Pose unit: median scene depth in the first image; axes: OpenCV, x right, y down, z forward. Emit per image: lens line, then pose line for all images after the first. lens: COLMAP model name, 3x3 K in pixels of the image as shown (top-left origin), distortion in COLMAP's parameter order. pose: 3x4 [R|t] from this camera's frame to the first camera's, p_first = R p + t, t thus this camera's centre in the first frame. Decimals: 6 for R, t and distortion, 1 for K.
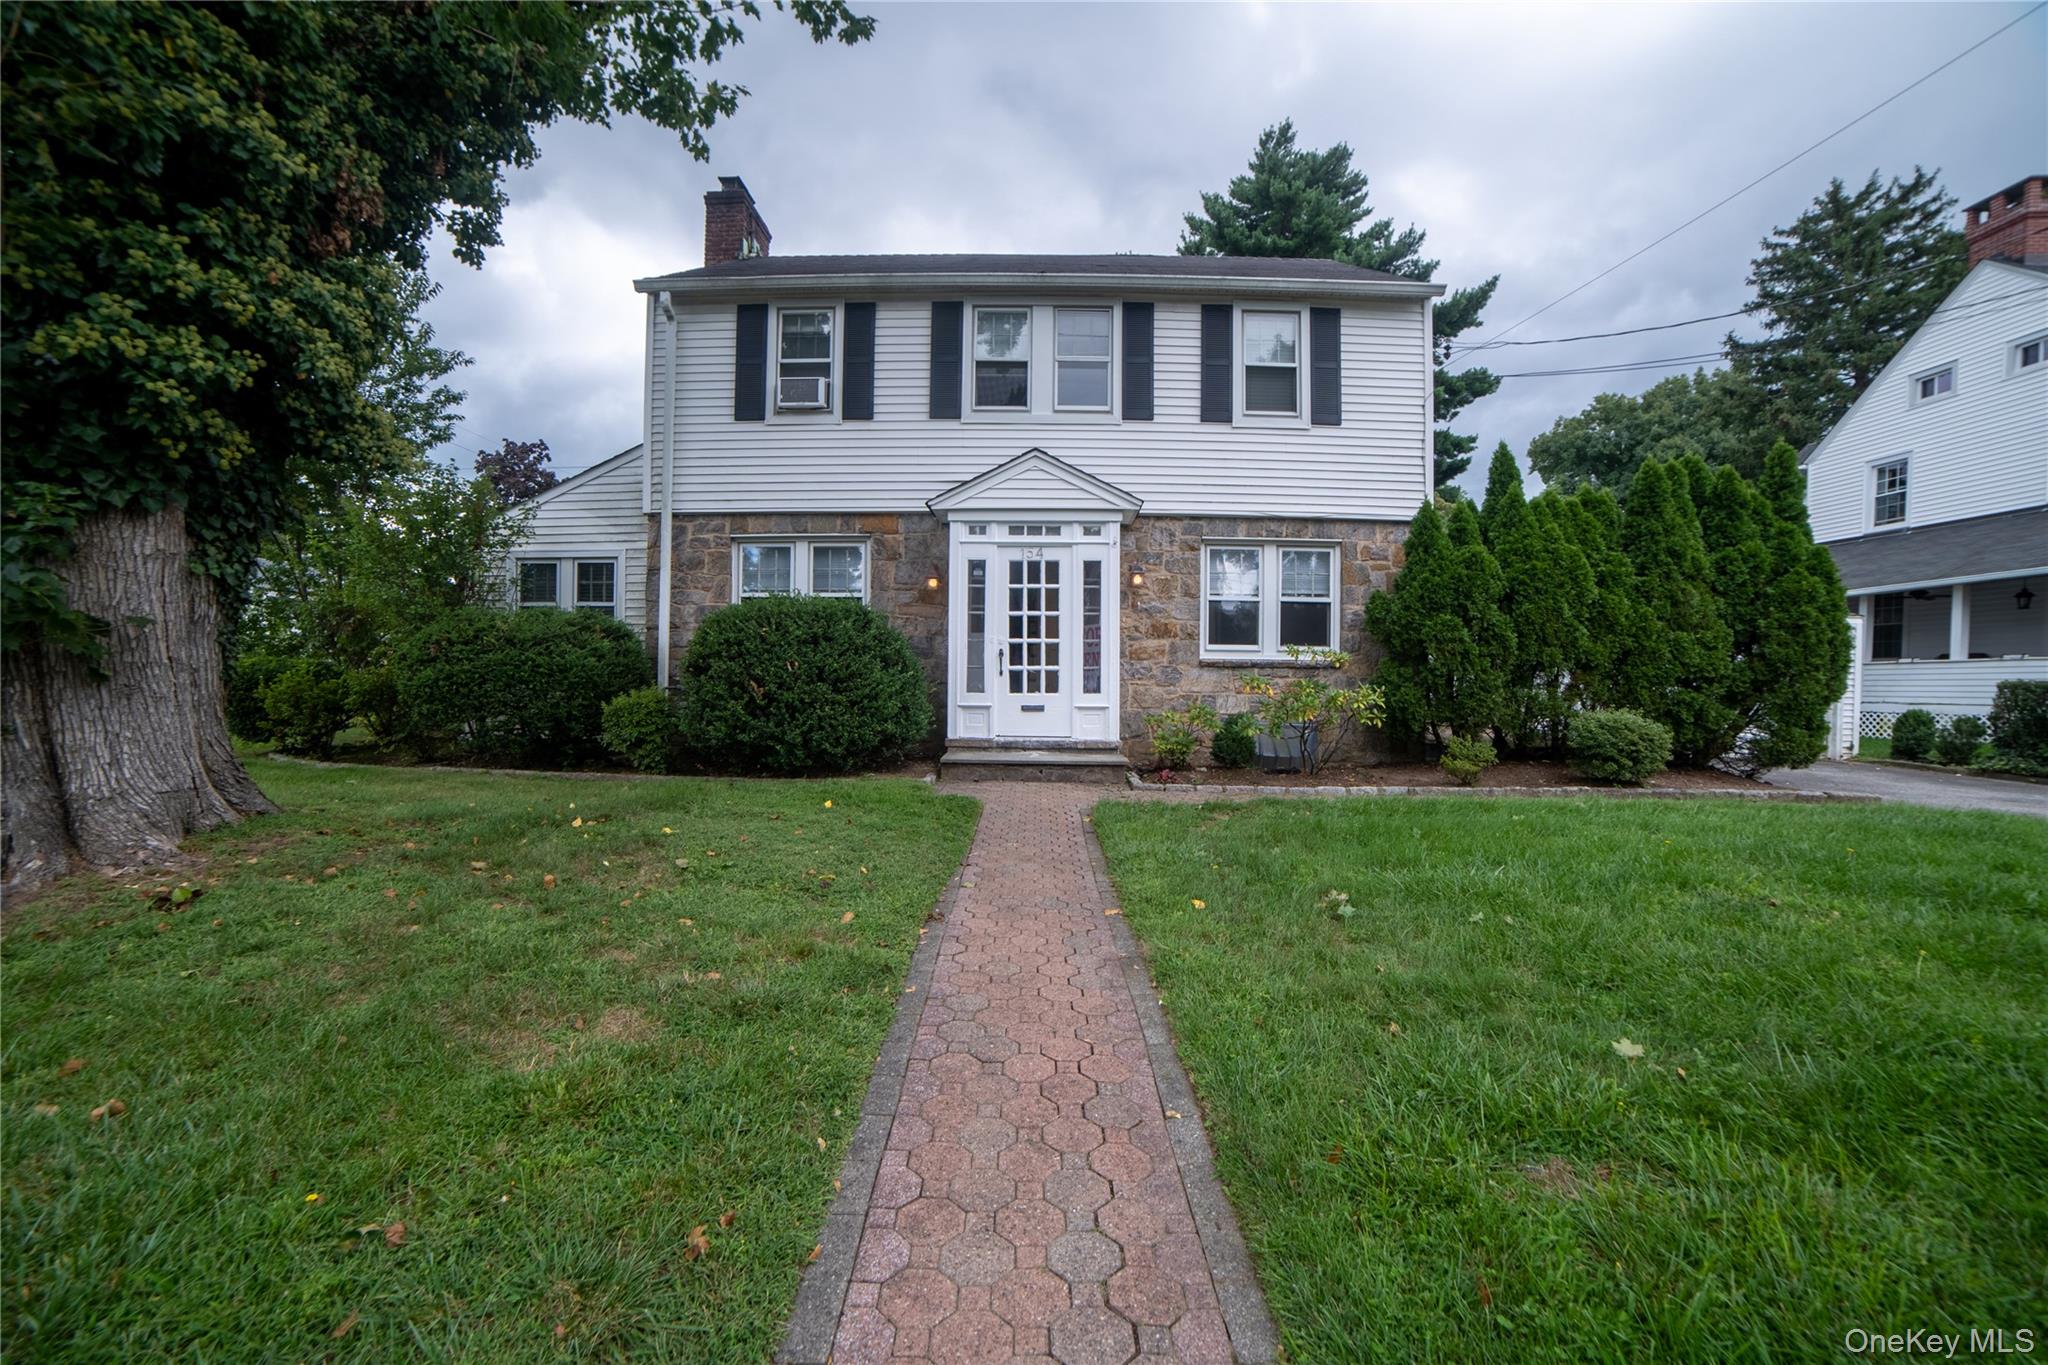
lens RADIAL K [[846.9, 0, 1032.4], [0, 846.9, 696.5], [0, 0, 1]] dist [-0.107328, 0.038562]
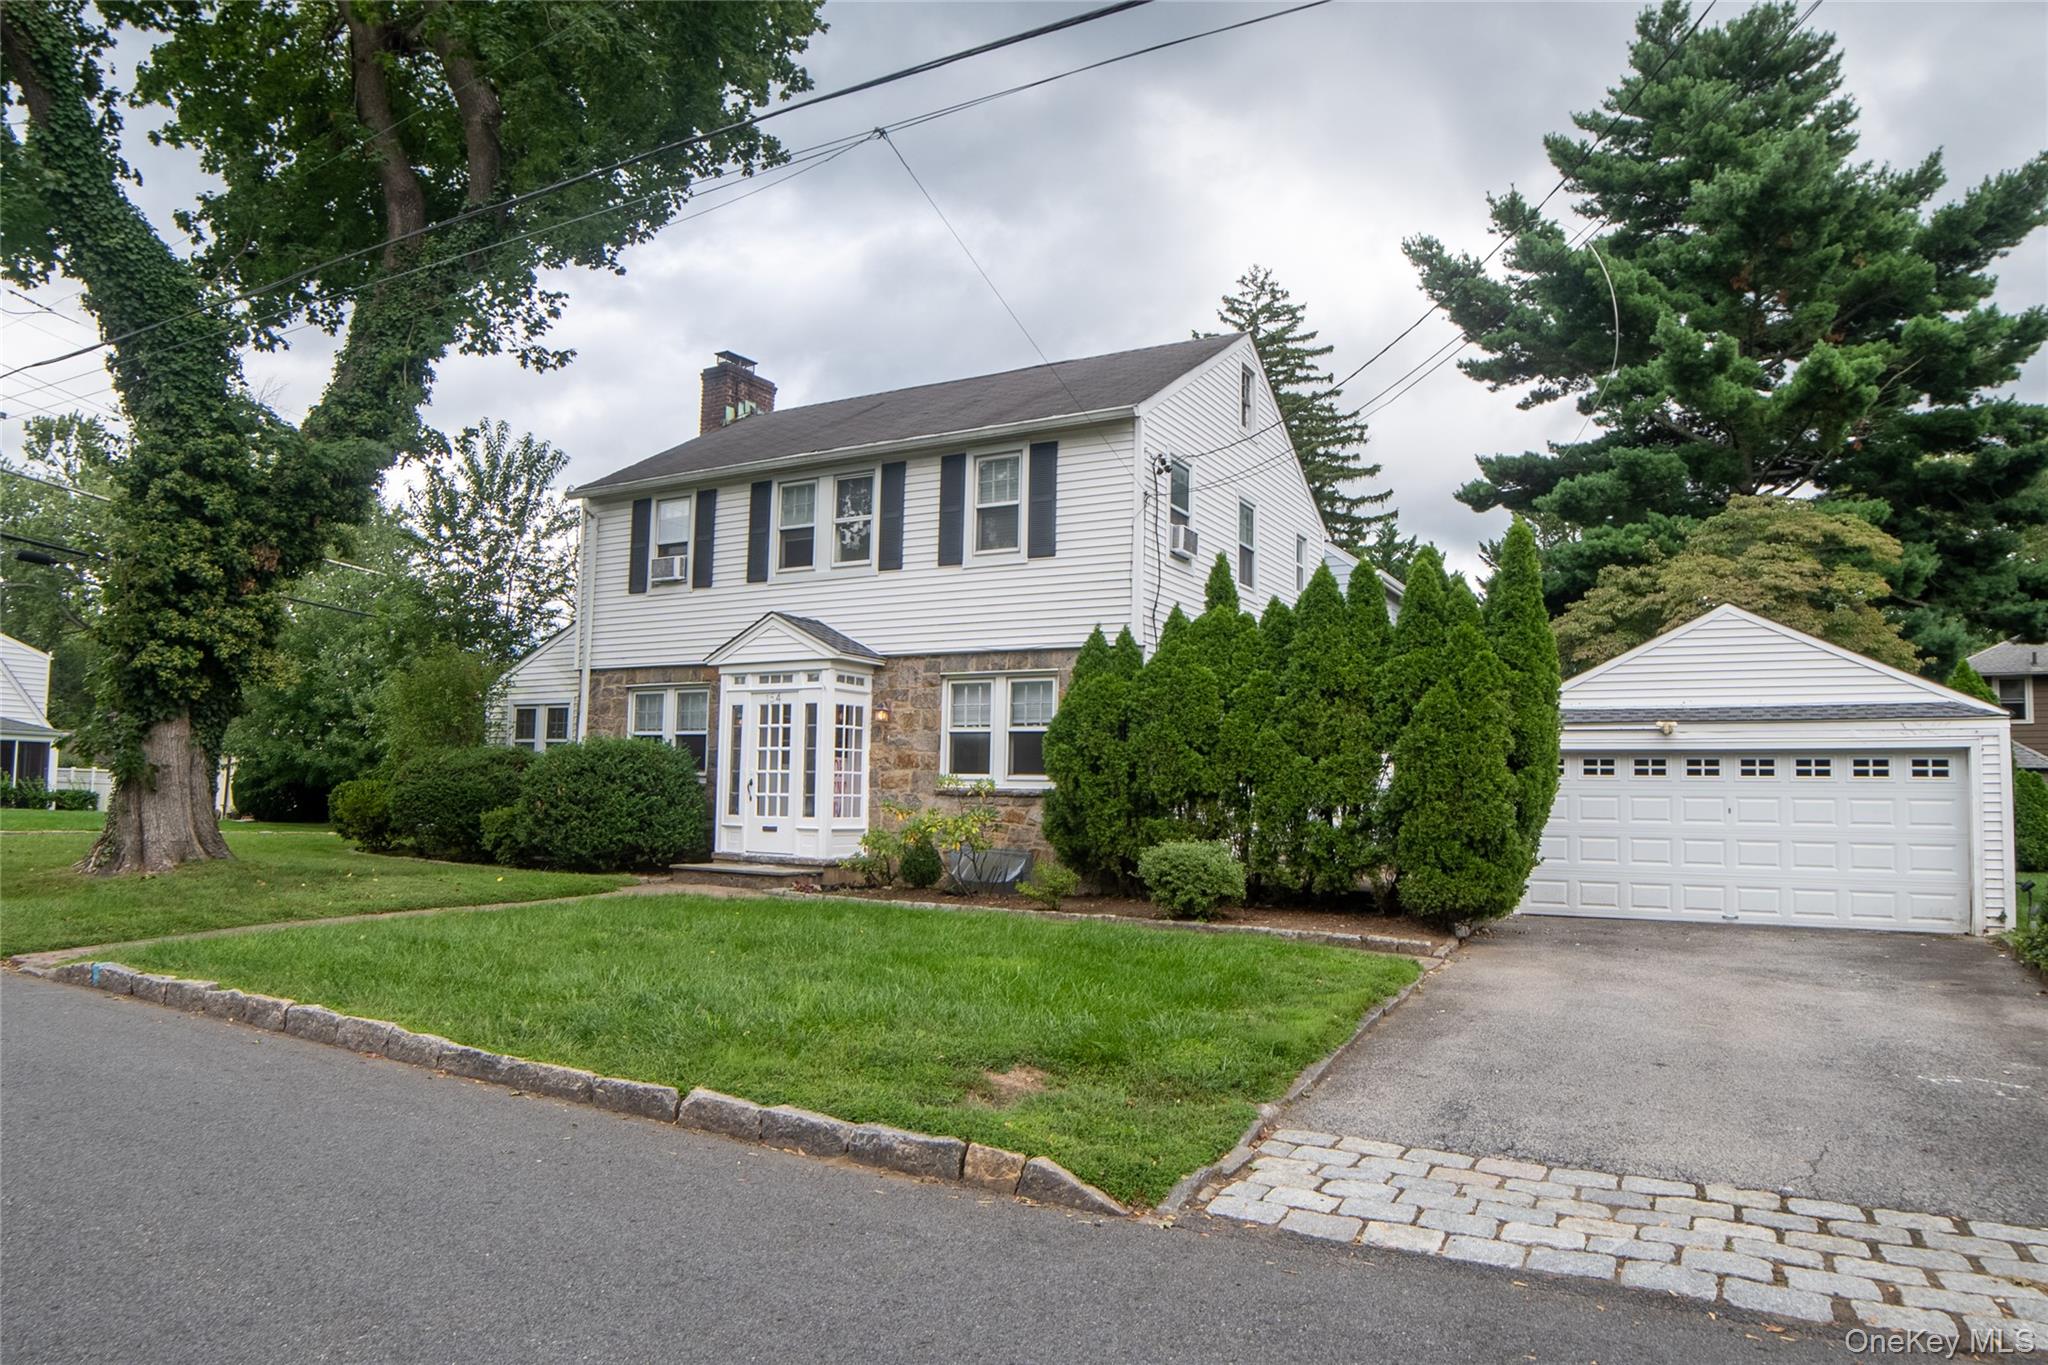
lens RADIAL K [[1294.2, 0, 1034.9], [0, 1294.2, 705.2], [0, 0, 1]] dist [-0.116185, 0.047617]
pose [[0.875818, -0.027790, -0.481840, 1.112078], [-0.022913, 0.994821, -0.099023, 0.010829], [0.482097, 0.097766, 0.870646, -0.373215]]
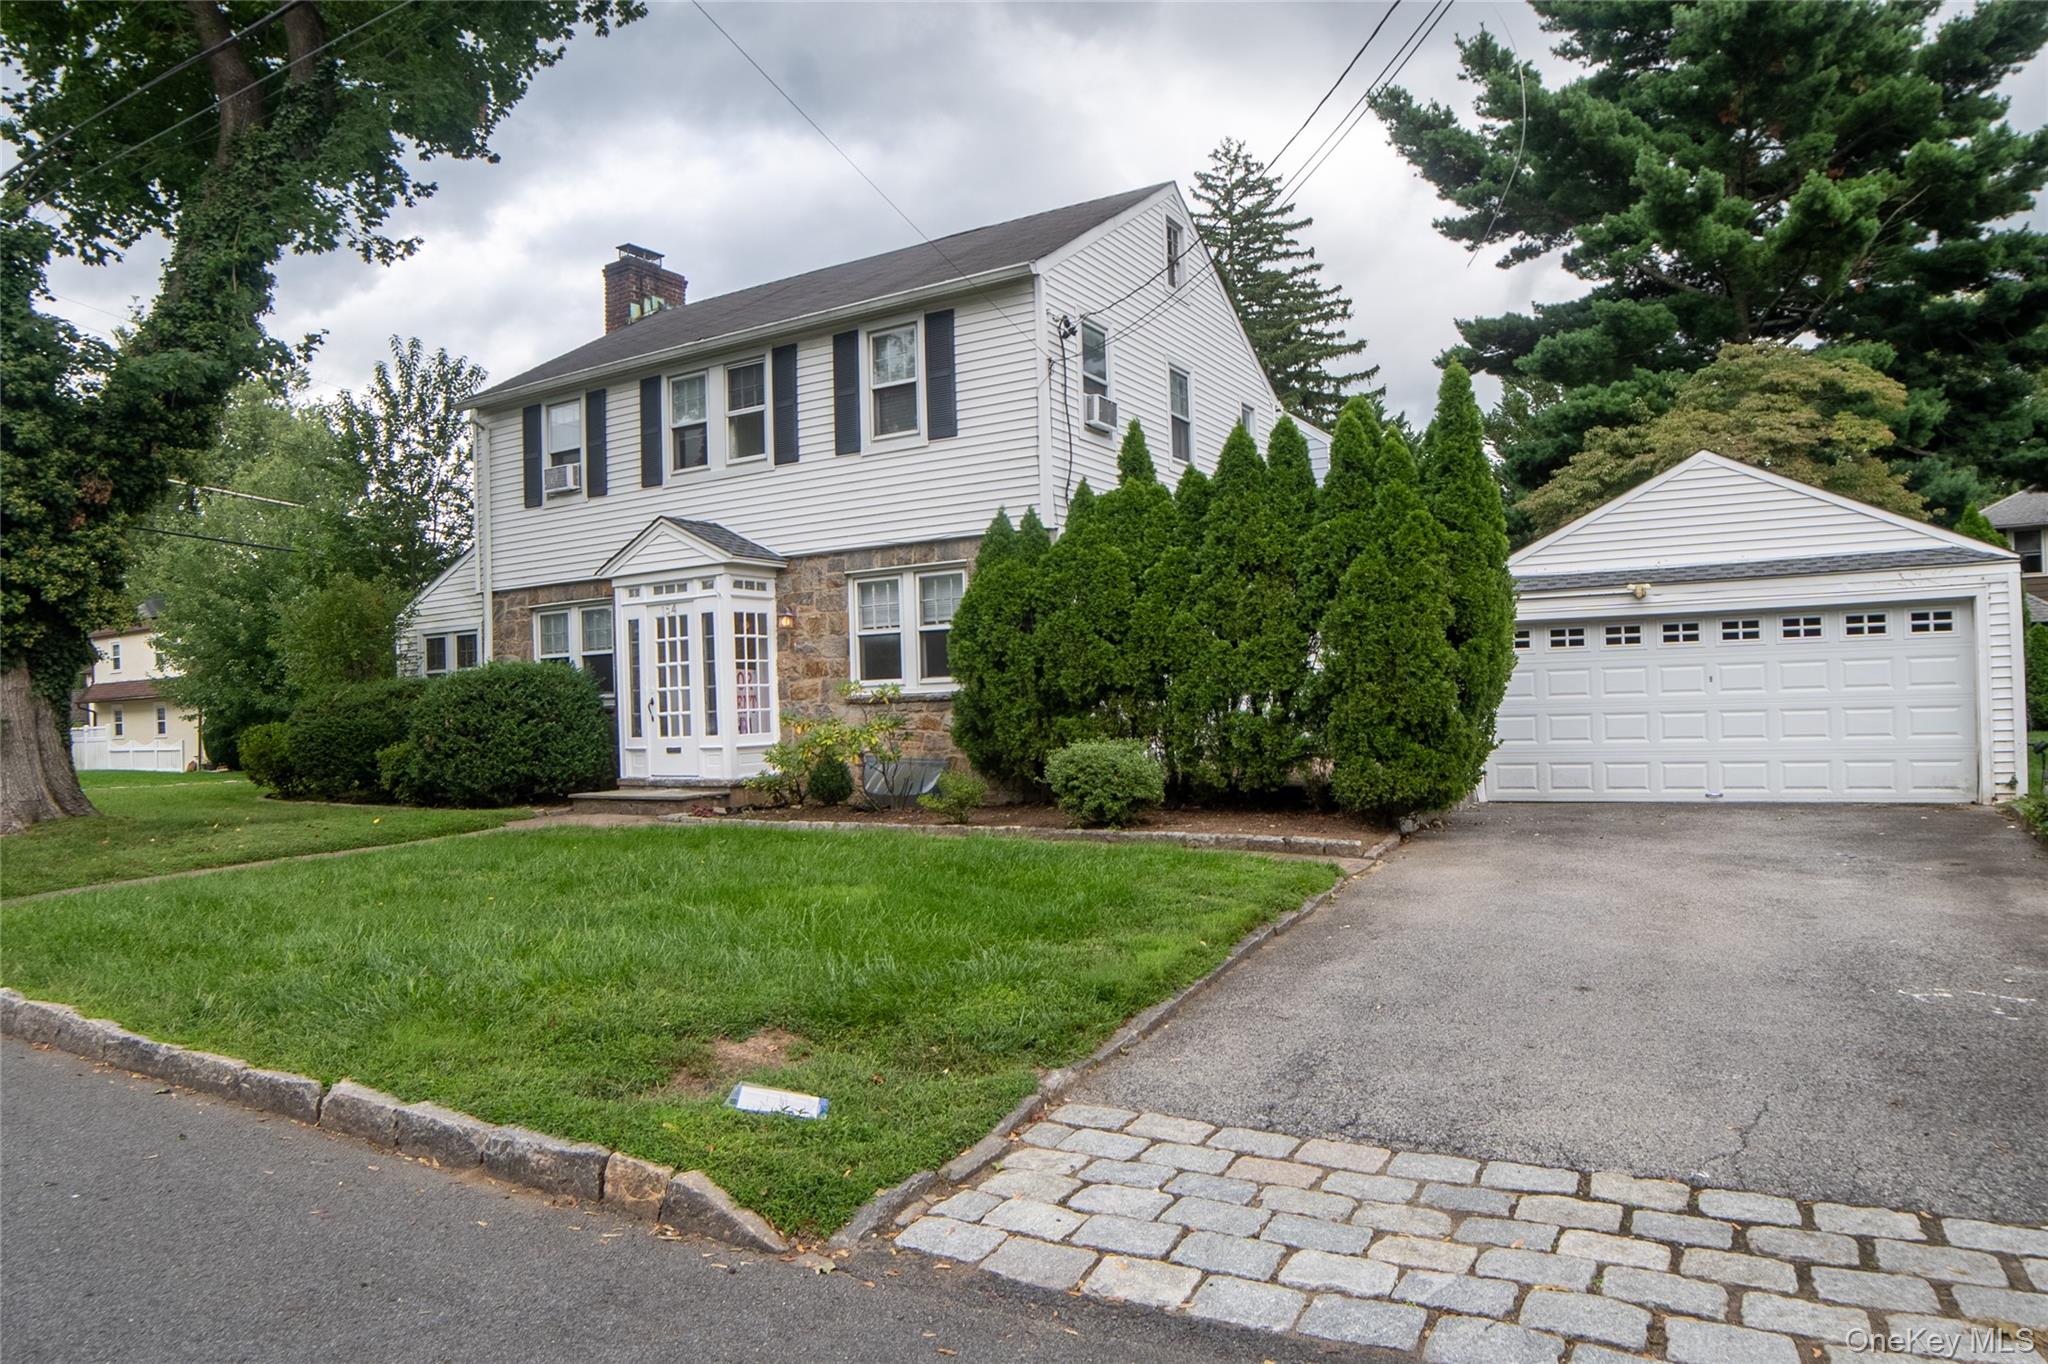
lens RADIAL K [[1294.2, 0, 1034.9], [0, 1294.2, 704.7], [0, 0, 1]] dist [-0.116185, 0.047617]
pose [[0.869350, -0.038353, -0.492707, 1.147221], [0.029261, 0.999230, -0.026153, 0.011240], [0.493330, 0.008320, 0.869802, -0.202936]]
